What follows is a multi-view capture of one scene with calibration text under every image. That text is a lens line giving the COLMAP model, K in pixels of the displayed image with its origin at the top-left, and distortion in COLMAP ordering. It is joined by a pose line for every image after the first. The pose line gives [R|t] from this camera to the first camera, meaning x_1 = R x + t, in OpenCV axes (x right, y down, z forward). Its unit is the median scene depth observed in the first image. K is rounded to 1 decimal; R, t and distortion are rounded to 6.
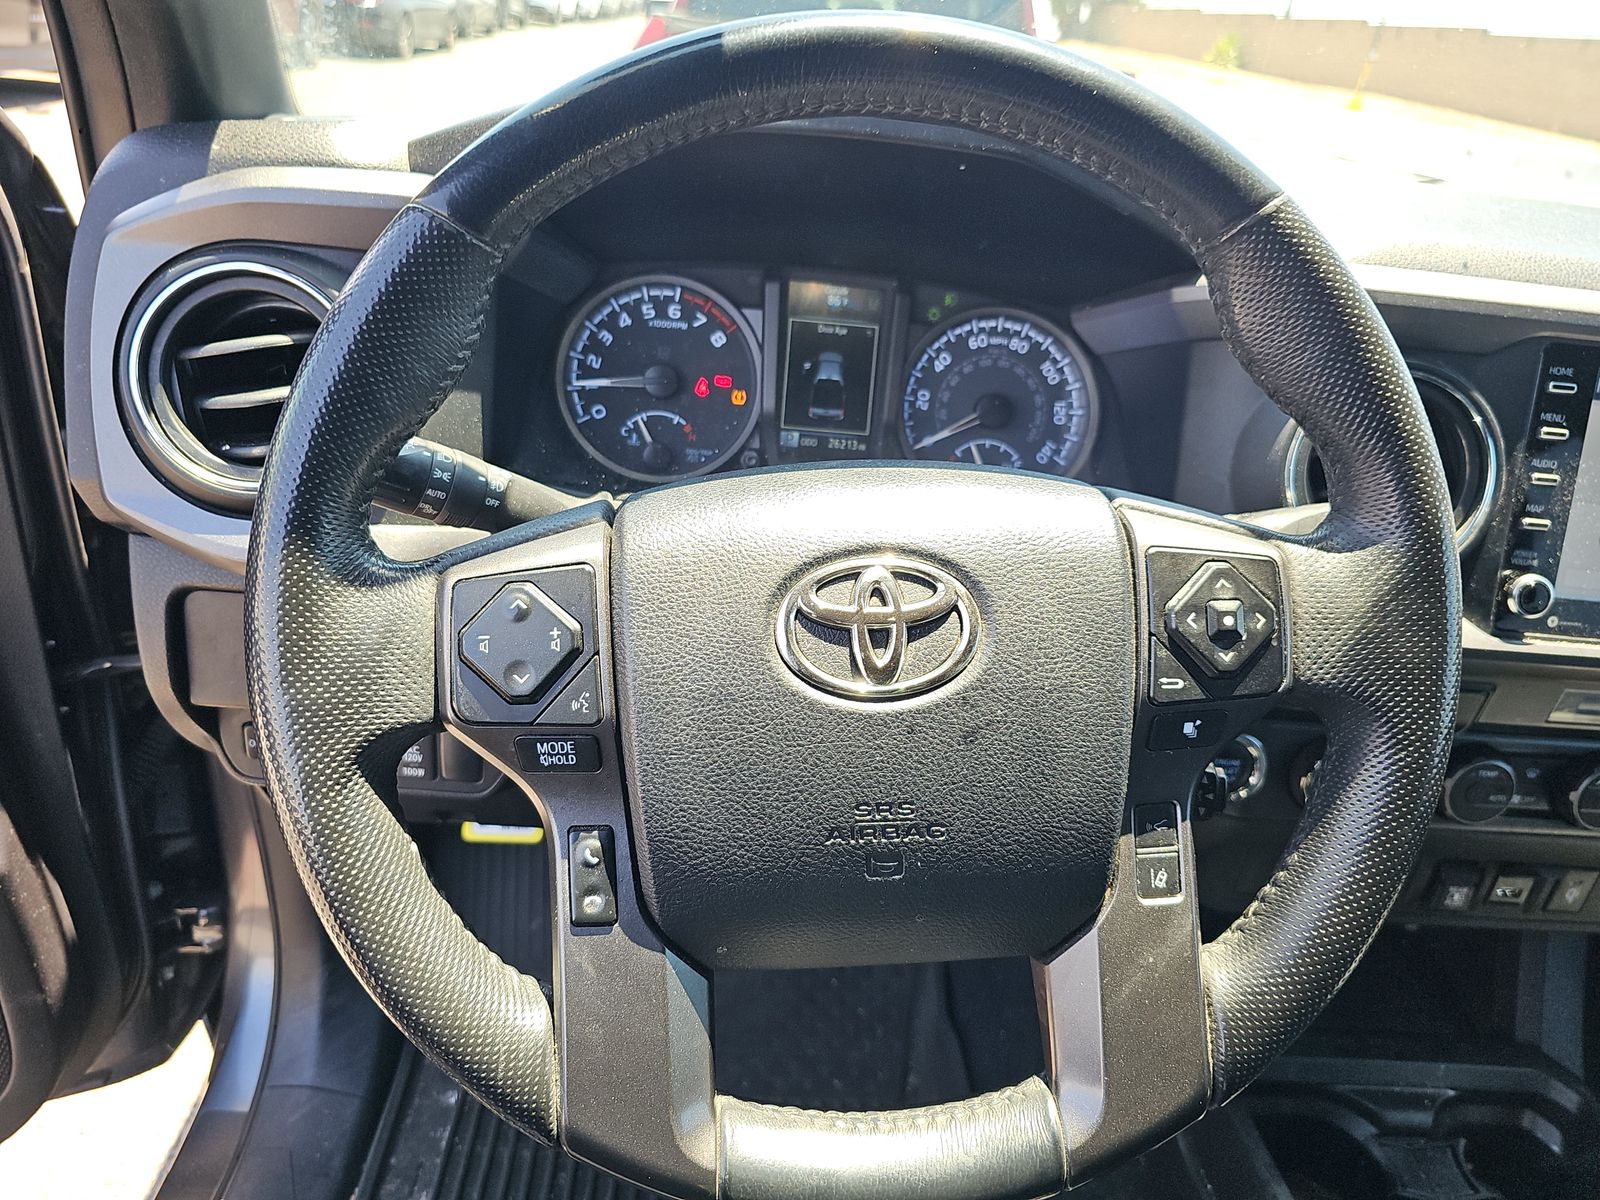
lens RADIAL K [[1057.9, 0, 794.1], [0, 1057.9, 598.6], [0, 0, 1]] dist [0.034981, -0.033159]
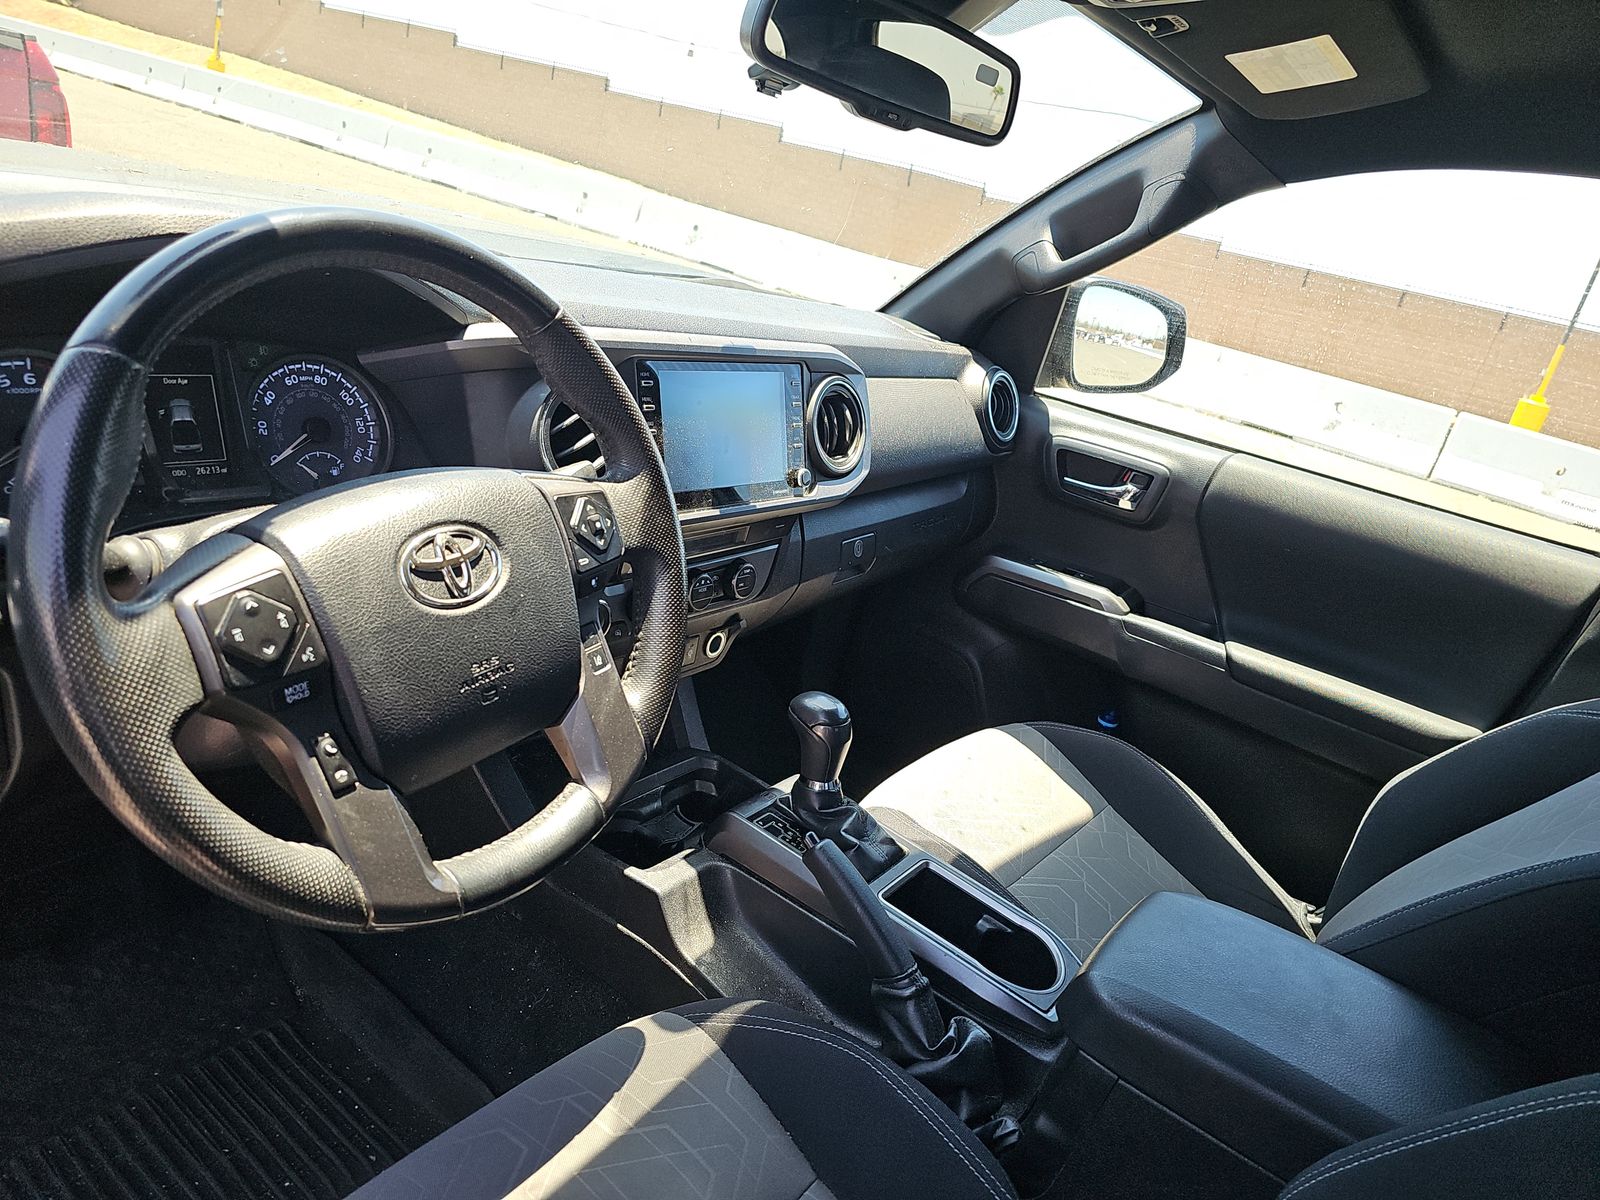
lens RADIAL K [[1047.6, 0, 804.5], [0, 1047.6, 593.3], [0, 0, 1]] dist [0.027902, -0.001558]
pose [[0.606677, -0.247948, 0.755291, -0.521247], [0.222745, 0.965074, 0.137900, -0.023782], [-0.763104, 0.084577, 0.640718, -0.330413]]
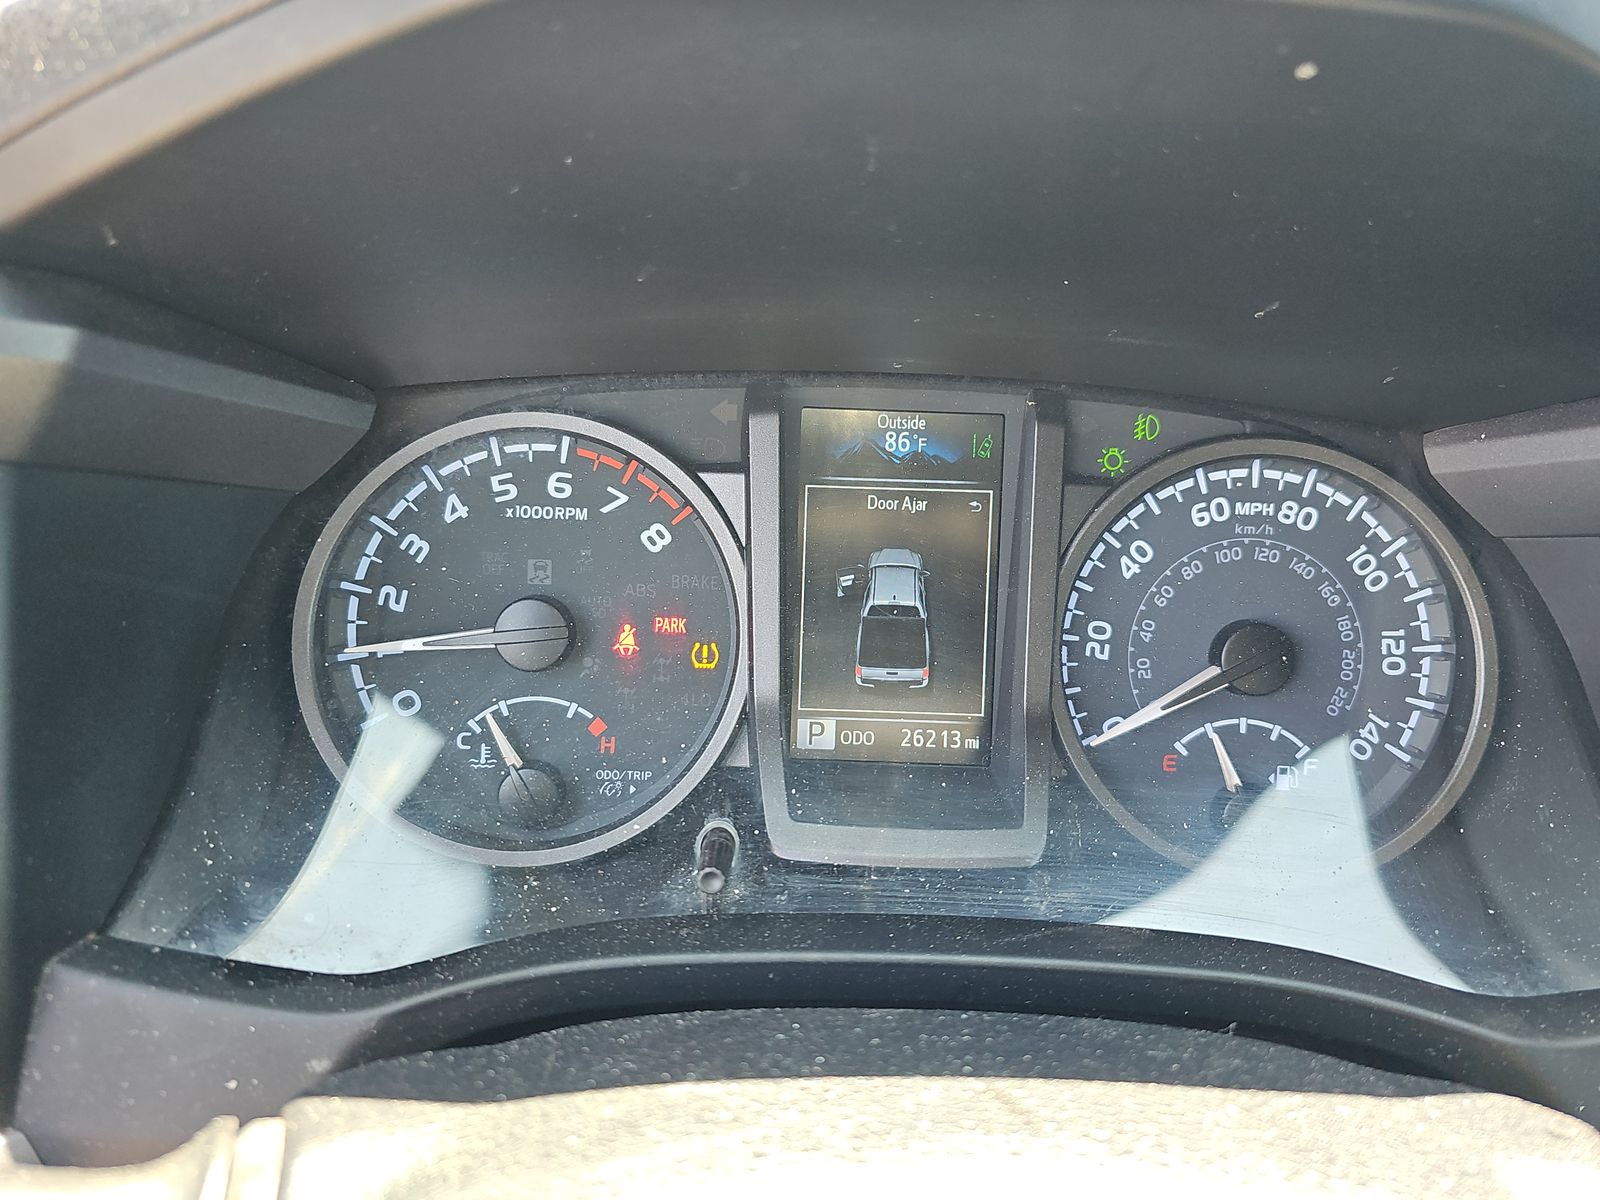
lens RADIAL K [[1057.9, 0, 792.7], [0, 1057.9, 605.9], [0, 0, 1]] dist [0.034981, -0.033159]
pose [[0.997847, -0.041746, -0.050584, 0.011418], [0.037613, 0.996079, -0.080068, -0.176135], [0.053728, 0.077993, 0.995505, 0.542699]]
